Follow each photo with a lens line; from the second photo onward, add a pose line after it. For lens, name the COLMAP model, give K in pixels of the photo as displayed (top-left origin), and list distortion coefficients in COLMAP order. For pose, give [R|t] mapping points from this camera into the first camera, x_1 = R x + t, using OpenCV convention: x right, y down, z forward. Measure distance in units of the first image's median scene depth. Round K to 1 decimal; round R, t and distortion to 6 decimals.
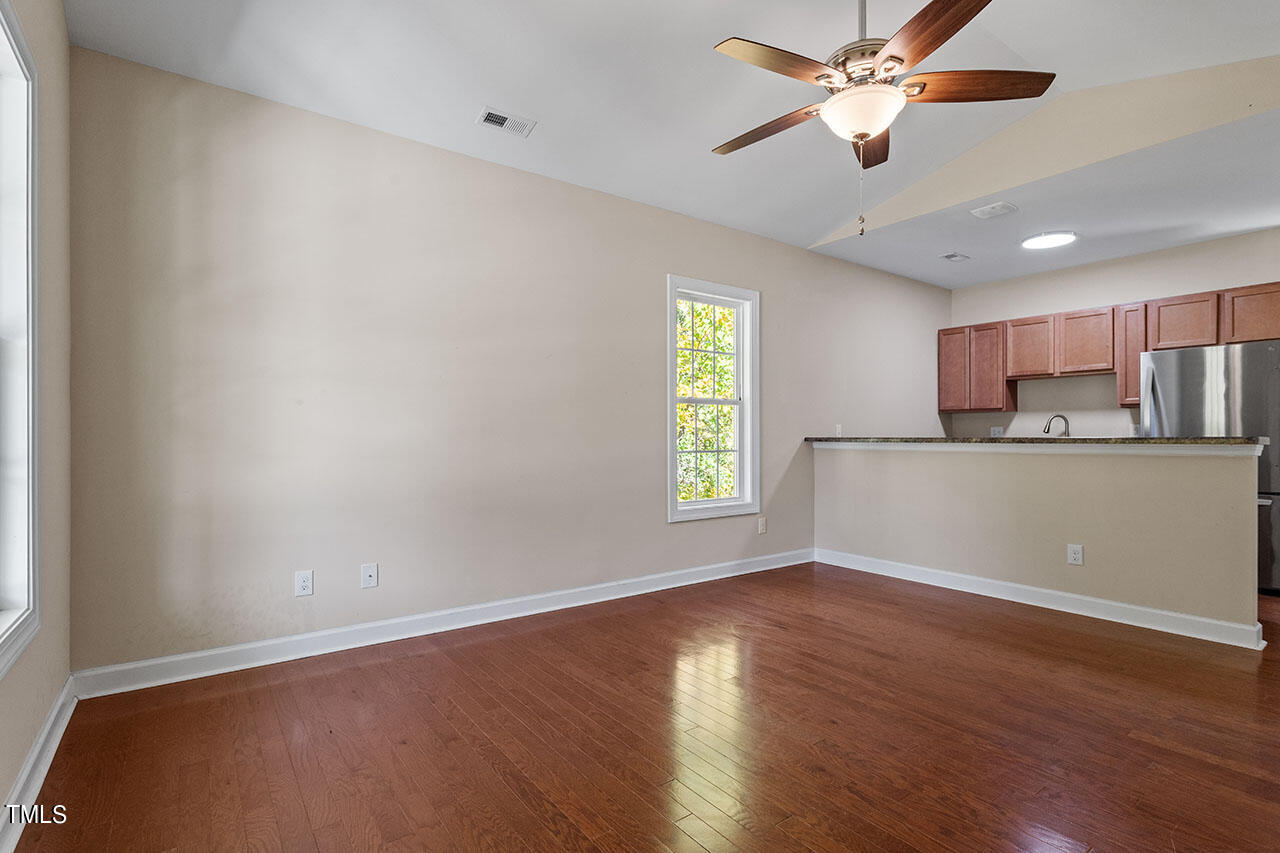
lens RADIAL K [[614.9, 0, 637.5], [0, 614.9, 434.6], [0, 0, 1]] dist [0.001669, -0.000861]
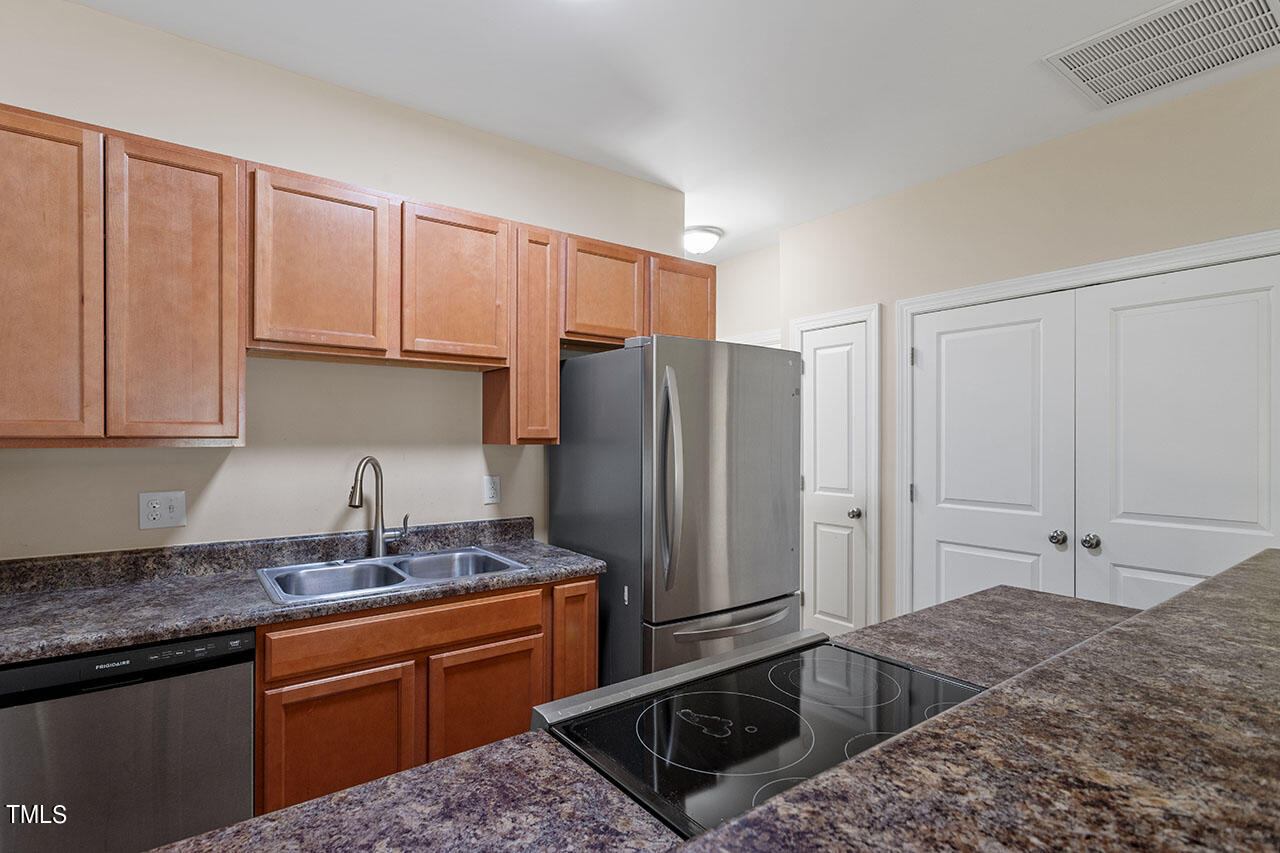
lens RADIAL K [[614.9, 0, 618.0], [0, 614.9, 438.2], [0, 0, 1]] dist [0.001669, -0.000861]
pose [[0.004536, -0.003942, 0.999982, 0.305374], [-0.004031, 0.999984, 0.003960, -0.048594], [-0.999982, -0.004049, 0.004520, 0.872075]]
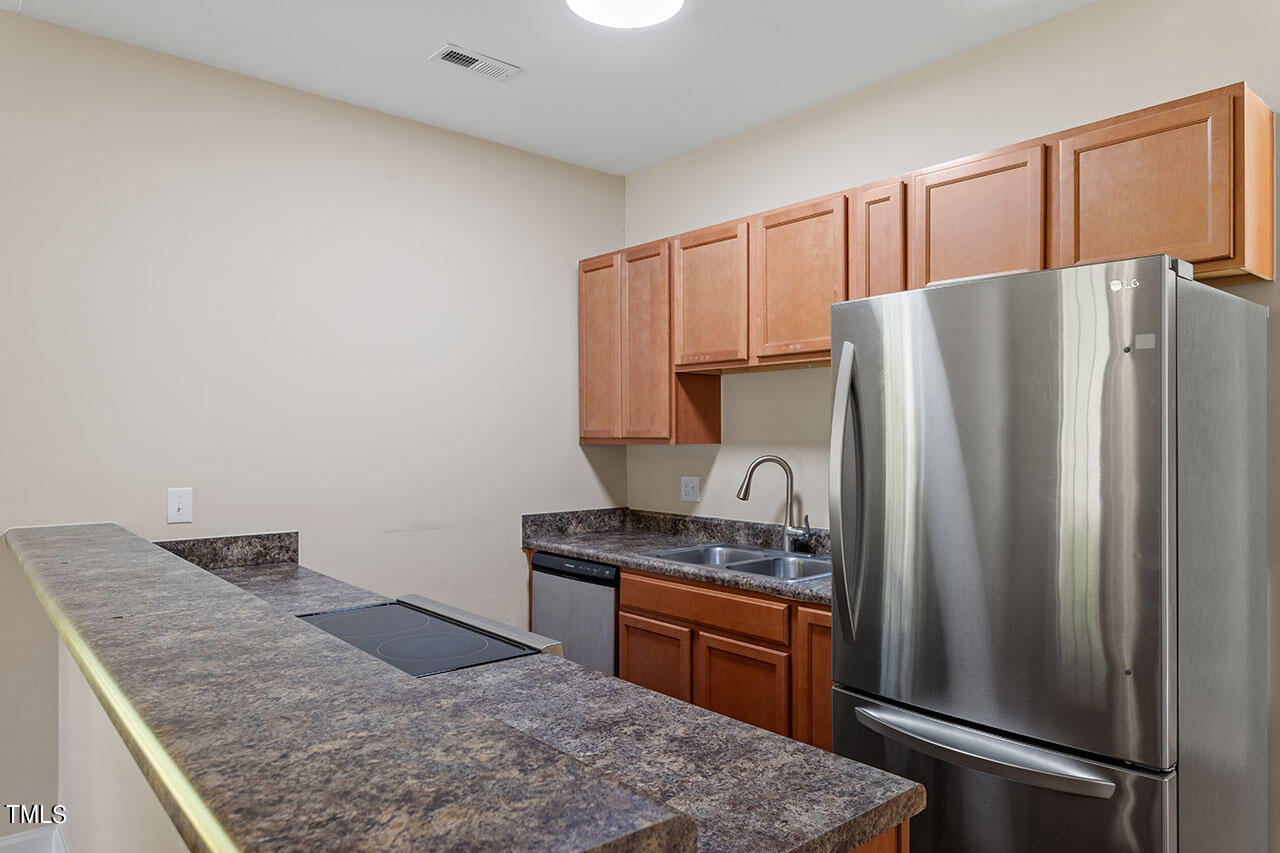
lens RADIAL K [[825.8, 0, 643.2], [0, 825.8, 432.7], [0, 0, 1]] dist [-0.004559, 0.002451]
pose [[0.996307, 0.000537, 0.085862, 0.568861], [-0.000244, 0.999994, -0.003425, -0.048743], [-0.085864, 0.003392, 0.996301, 0.458289]]
